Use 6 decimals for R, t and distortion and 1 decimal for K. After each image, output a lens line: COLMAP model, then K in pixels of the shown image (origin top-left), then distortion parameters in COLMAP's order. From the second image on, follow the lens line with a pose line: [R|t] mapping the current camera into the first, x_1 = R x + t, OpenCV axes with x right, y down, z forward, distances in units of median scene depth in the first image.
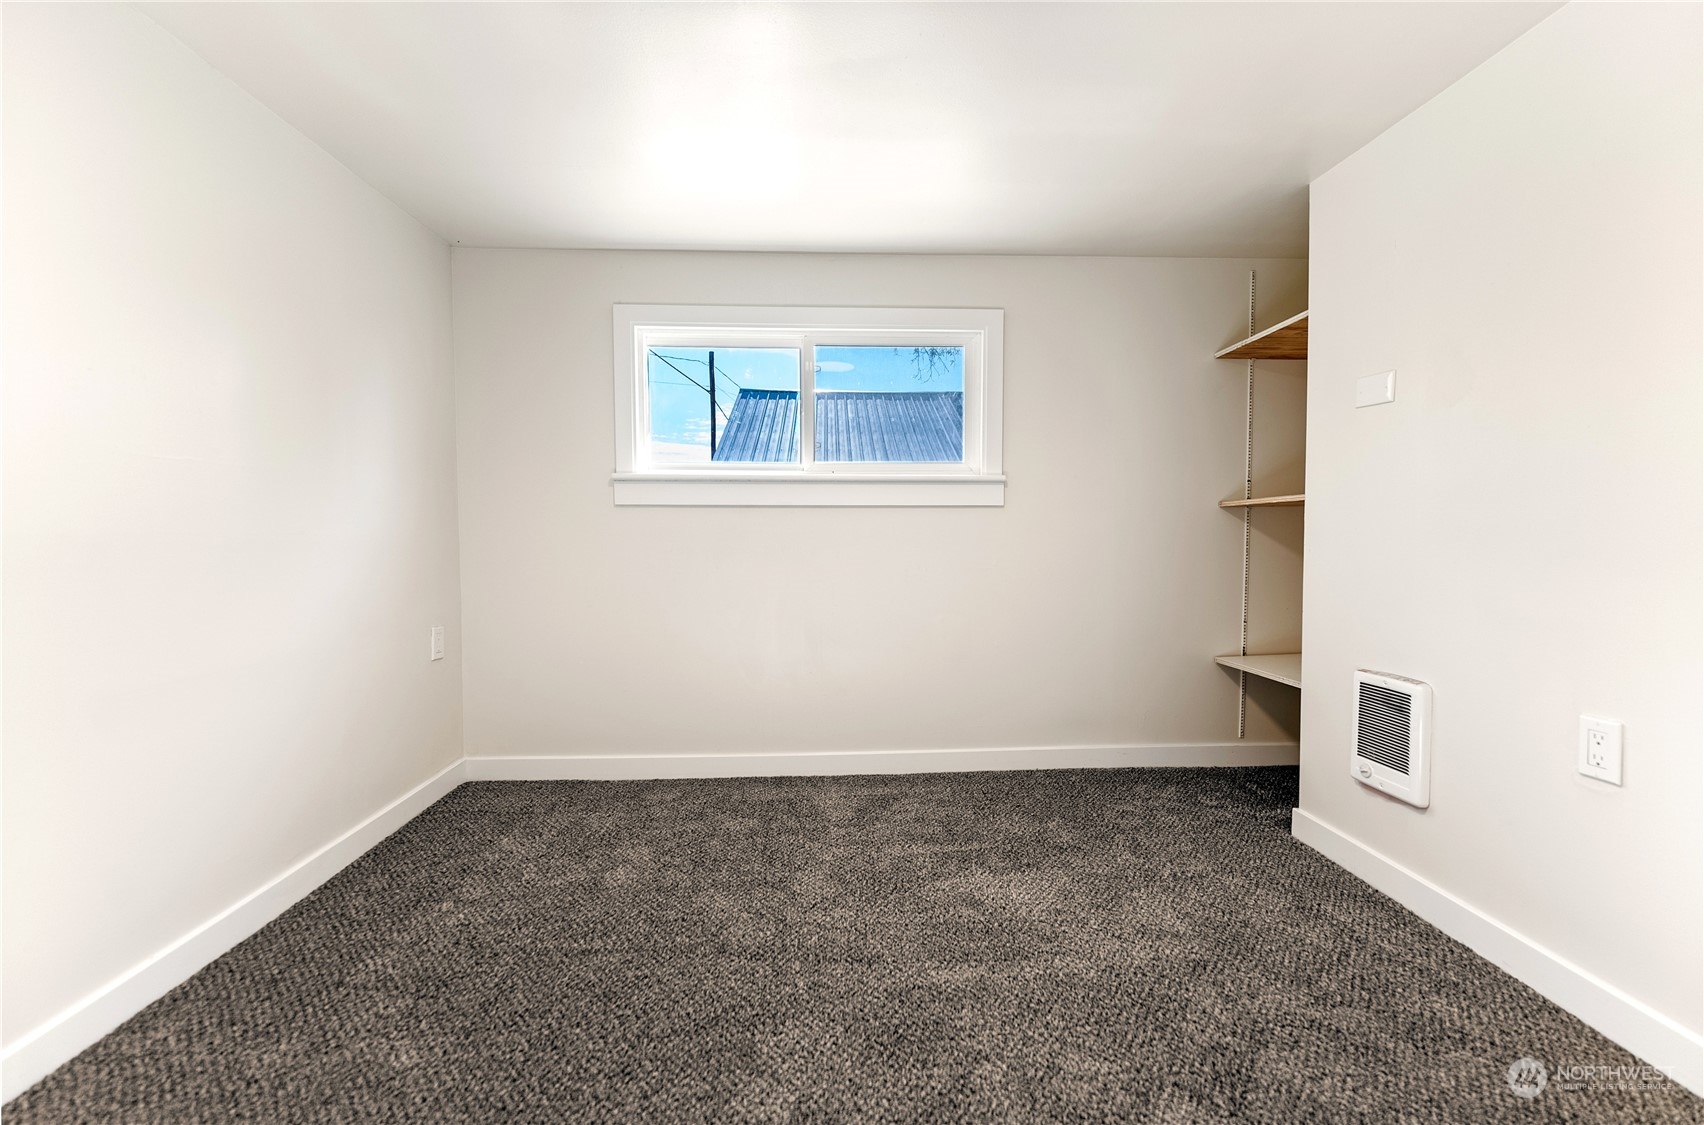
lens RADIAL K [[690.8, 0, 854.7], [0, 690.8, 558.1], [0, 0, 1]] dist [0.002567, -0.000087]
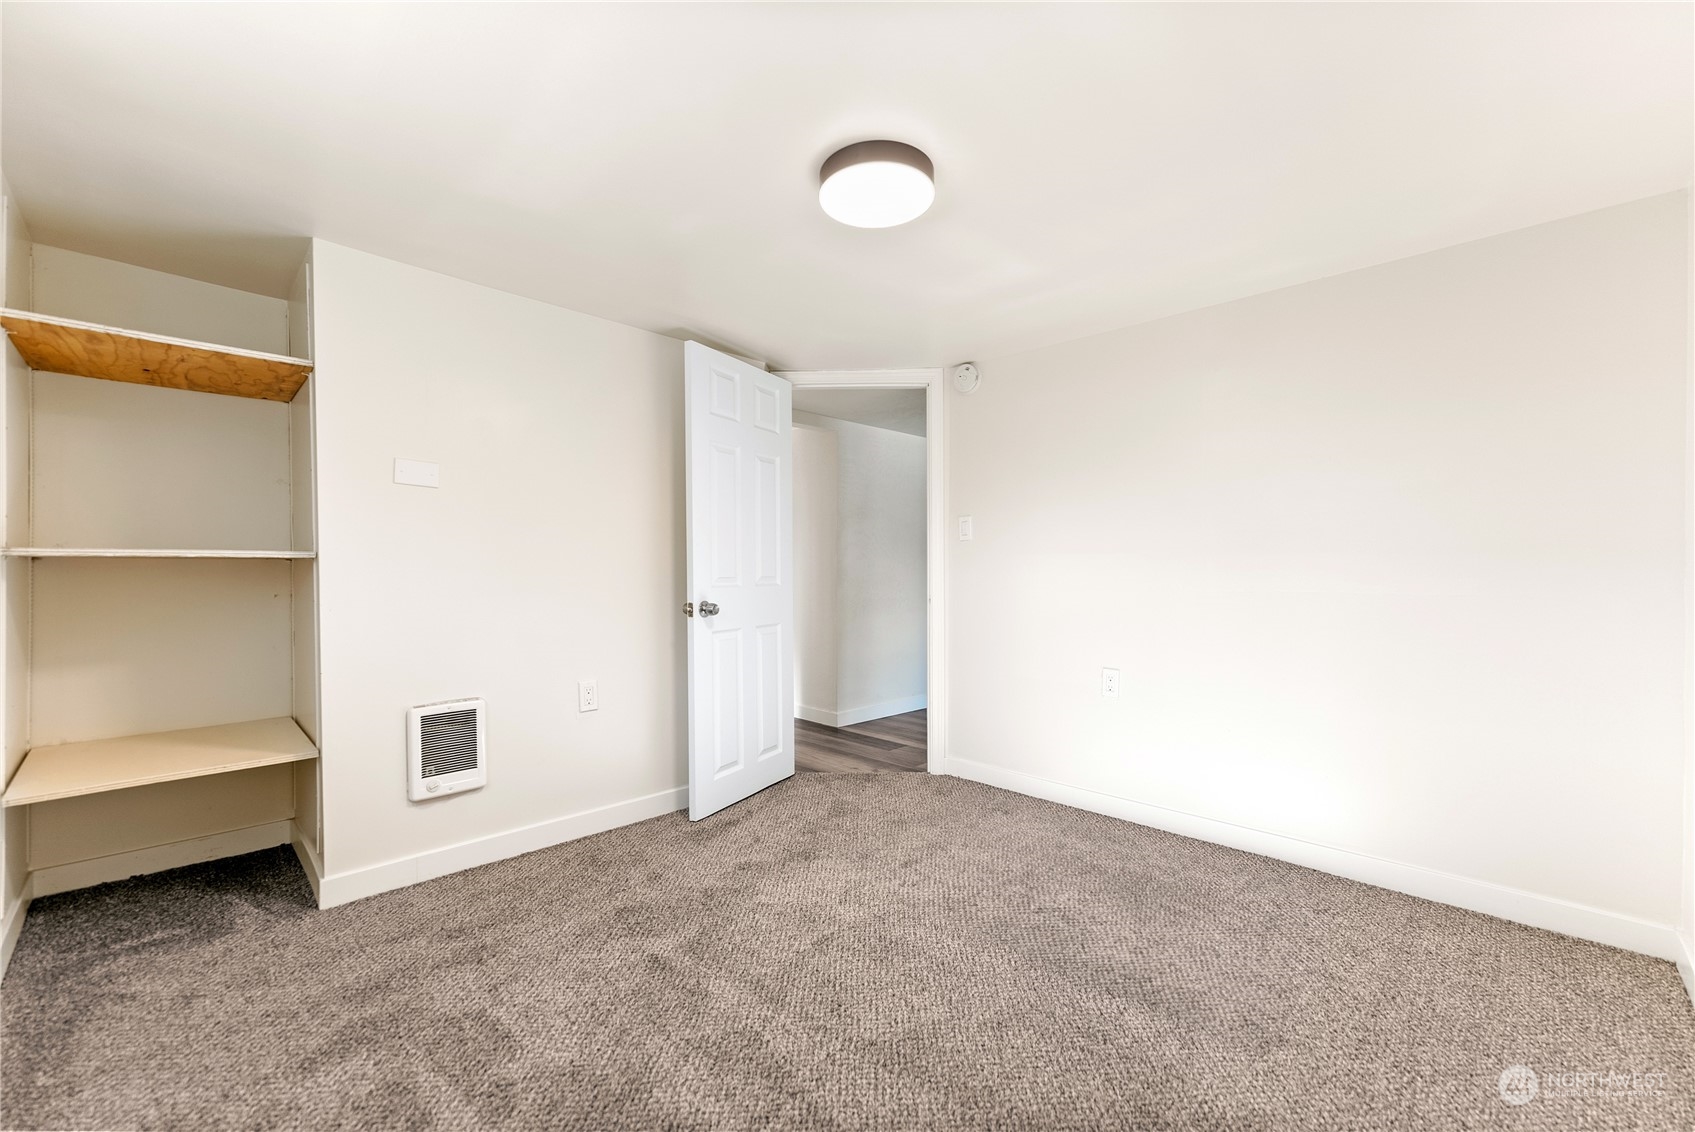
lens RADIAL K [[683.3, 0, 855.4], [0, 683.3, 576.7], [0, 0, 1]] dist [0.002859, -0.000404]
pose [[-0.669773, 0.000494, 0.742566, -0.534559], [0.031314, 0.999129, 0.027580, -0.058306], [-0.741905, 0.041725, -0.669205, 1.014486]]
